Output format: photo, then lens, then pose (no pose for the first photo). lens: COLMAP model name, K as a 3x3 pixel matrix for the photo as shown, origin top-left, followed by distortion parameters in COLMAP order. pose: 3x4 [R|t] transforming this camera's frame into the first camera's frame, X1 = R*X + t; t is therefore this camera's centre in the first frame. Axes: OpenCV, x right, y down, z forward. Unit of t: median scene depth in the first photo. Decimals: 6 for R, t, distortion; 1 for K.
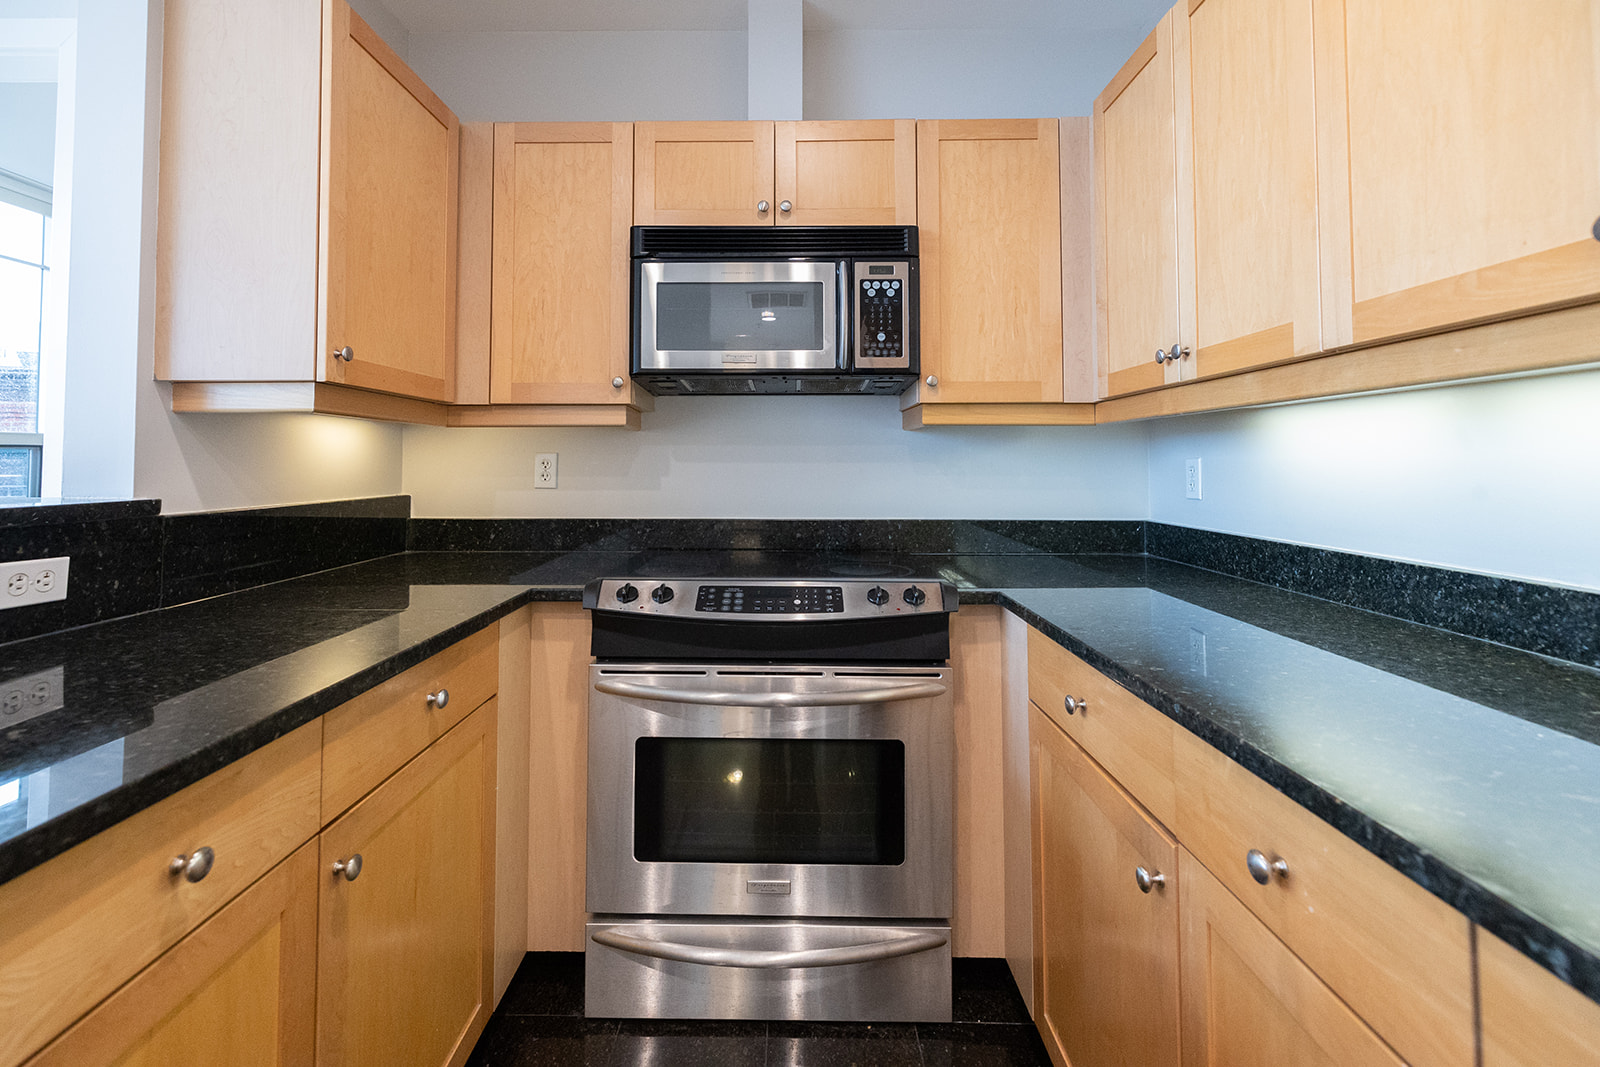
lens RADIAL K [[689.6, 0, 766.3], [0, 689.6, 440.5], [0, 0, 1]] dist [0.000633, -0.000041]
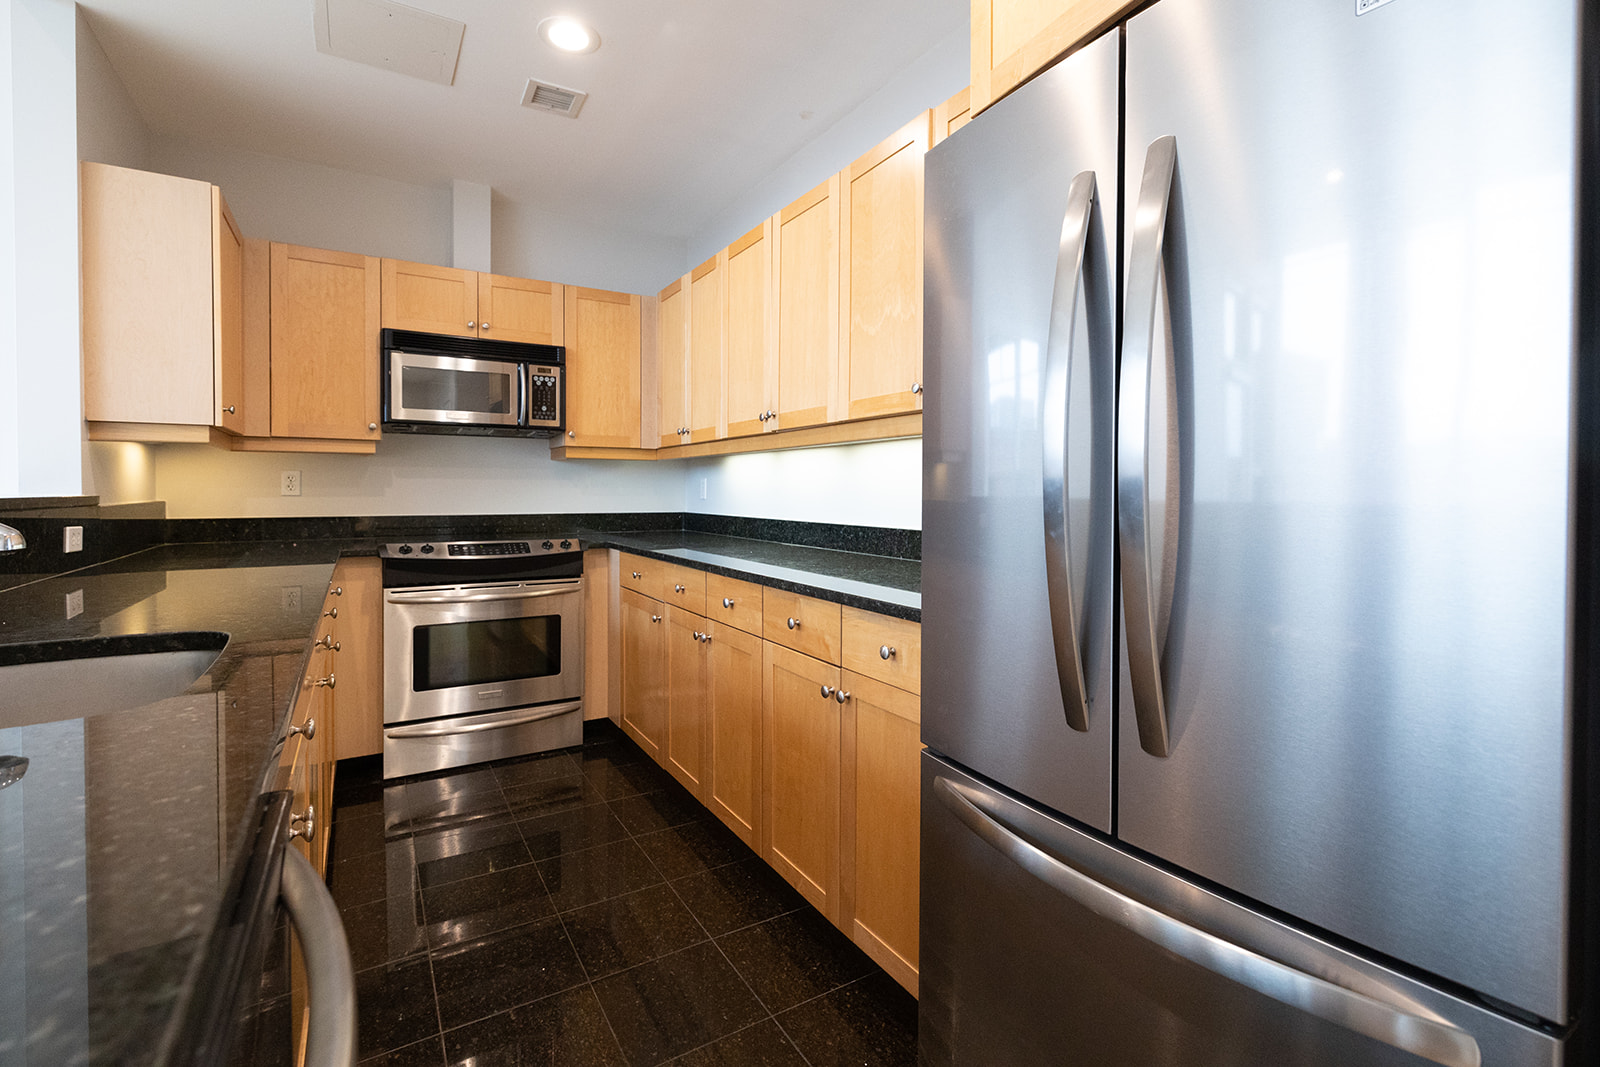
lens RADIAL K [[712.7, 0, 793.8], [0, 712.7, 500.8], [0, 0, 1]] dist [-0.025775, -0.000023]
pose [[0.836523, -0.005435, 0.547905, -0.299268], [-0.022057, 0.998806, 0.043582, -0.006232], [-0.547488, -0.048542, 0.835404, -0.895351]]
